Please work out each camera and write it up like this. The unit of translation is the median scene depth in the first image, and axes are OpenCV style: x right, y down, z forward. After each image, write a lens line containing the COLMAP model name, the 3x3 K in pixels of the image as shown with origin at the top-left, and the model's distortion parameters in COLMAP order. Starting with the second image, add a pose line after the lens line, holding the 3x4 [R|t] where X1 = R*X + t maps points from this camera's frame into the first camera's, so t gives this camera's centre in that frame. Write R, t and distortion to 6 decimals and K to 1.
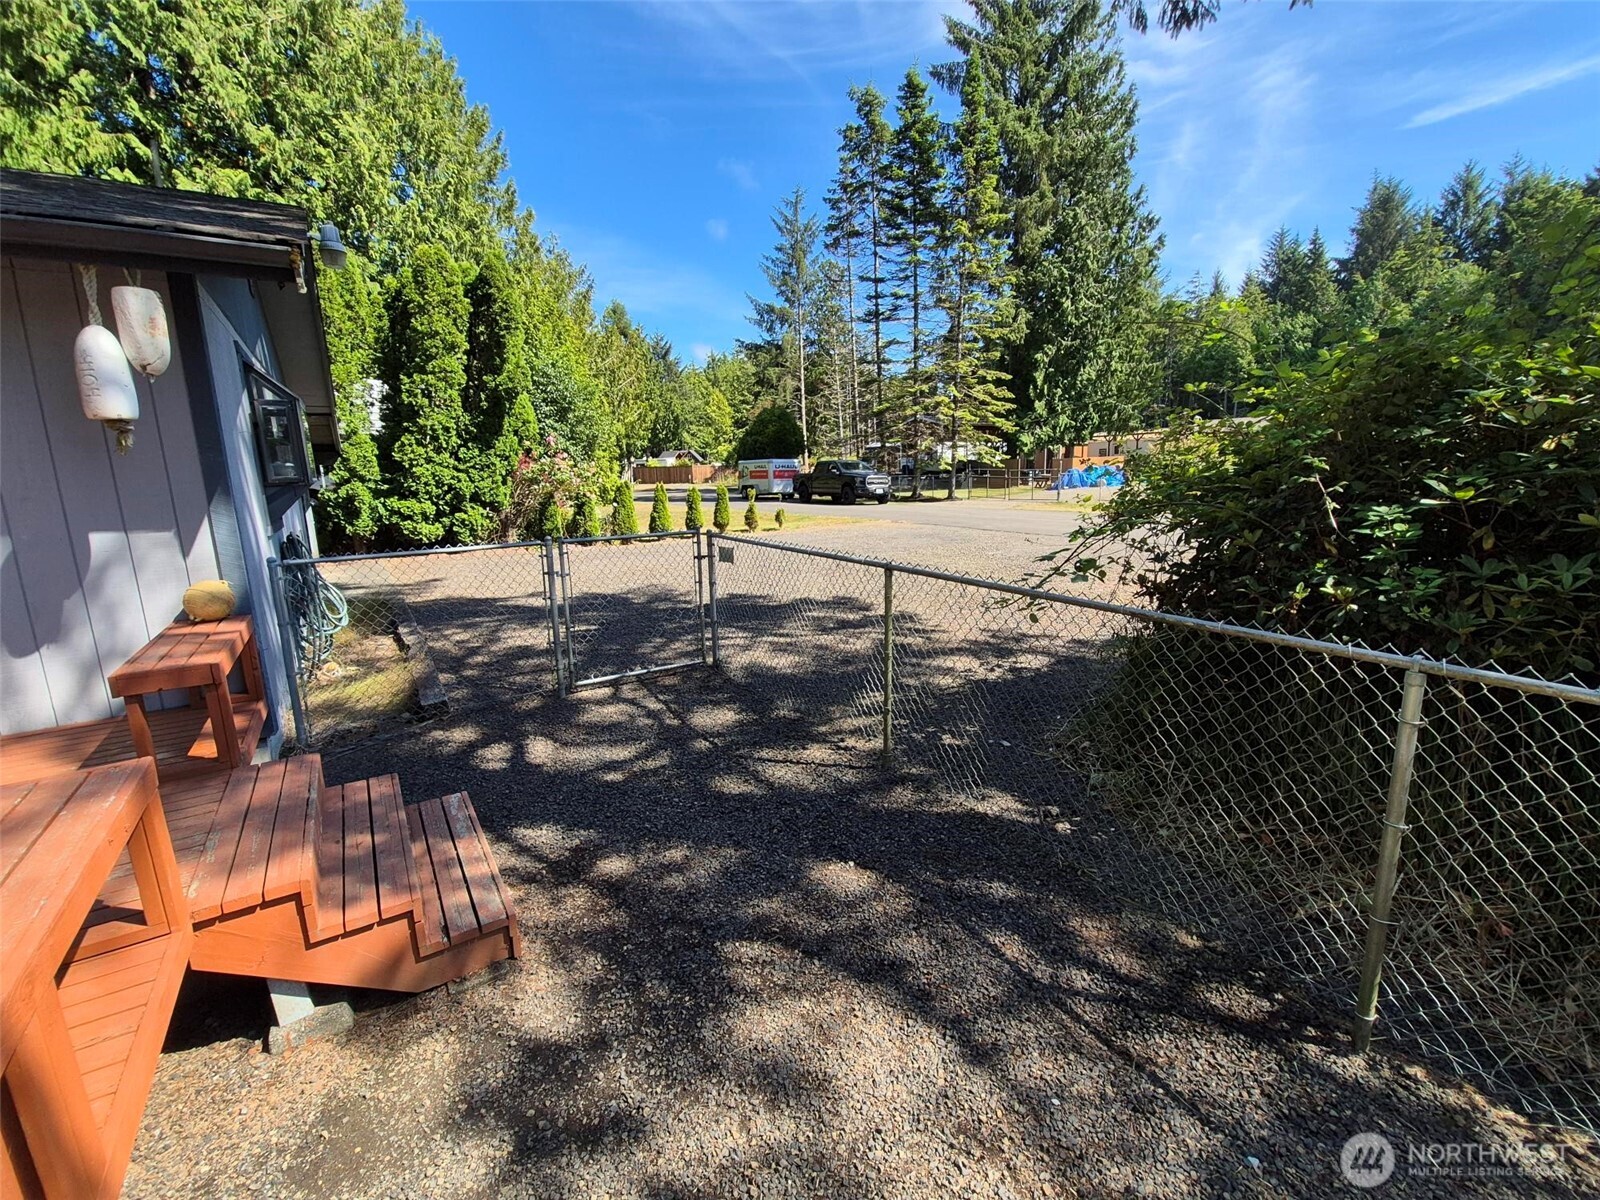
lens RADIAL K [[703.2, 0, 808.4], [0, 703.2, 599.1], [0, 0, 1]] dist [-0.003058, -0.000761]
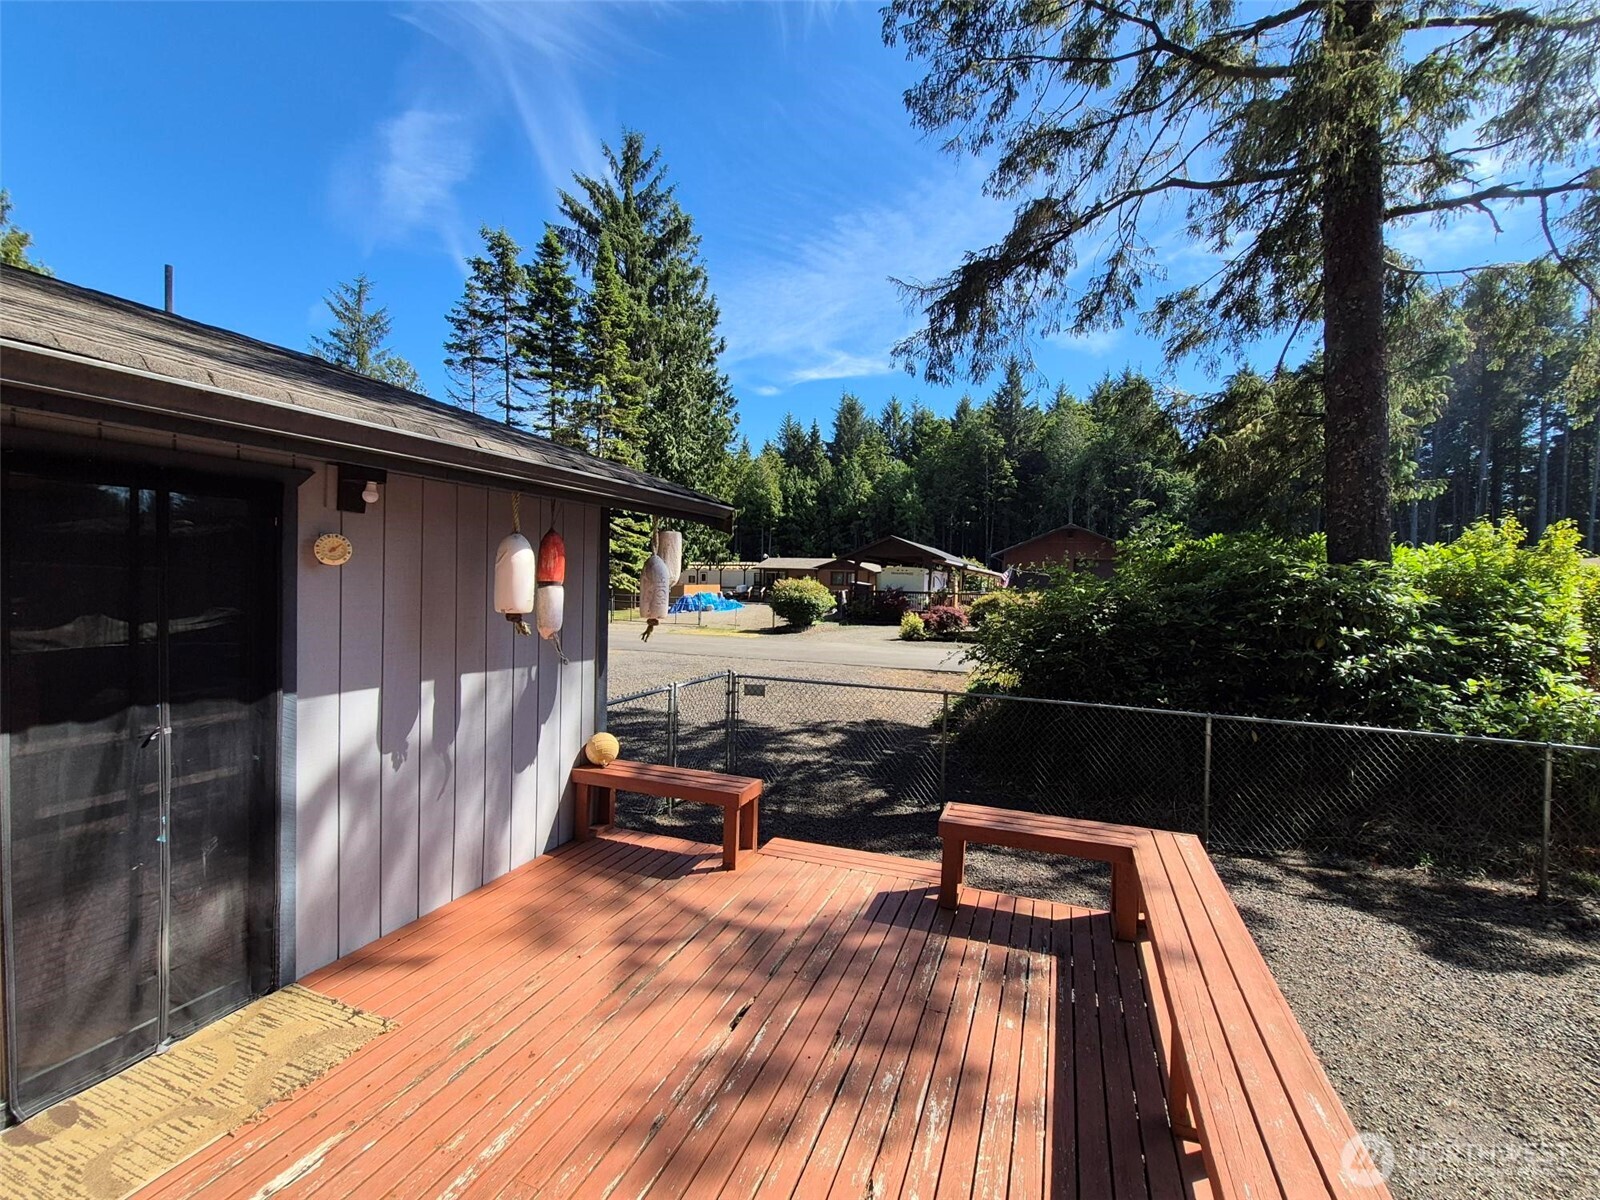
lens RADIAL K [[703.2, 0, 808.4], [0, 703.2, 599.1], [0, 0, 1]] dist [-0.003058, -0.000761]
pose [[0.802182, 0.025594, 0.596531, -0.143105], [0.067314, 0.988835, -0.132945, -0.010733], [-0.593273, 0.146801, 0.791503, -0.024422]]
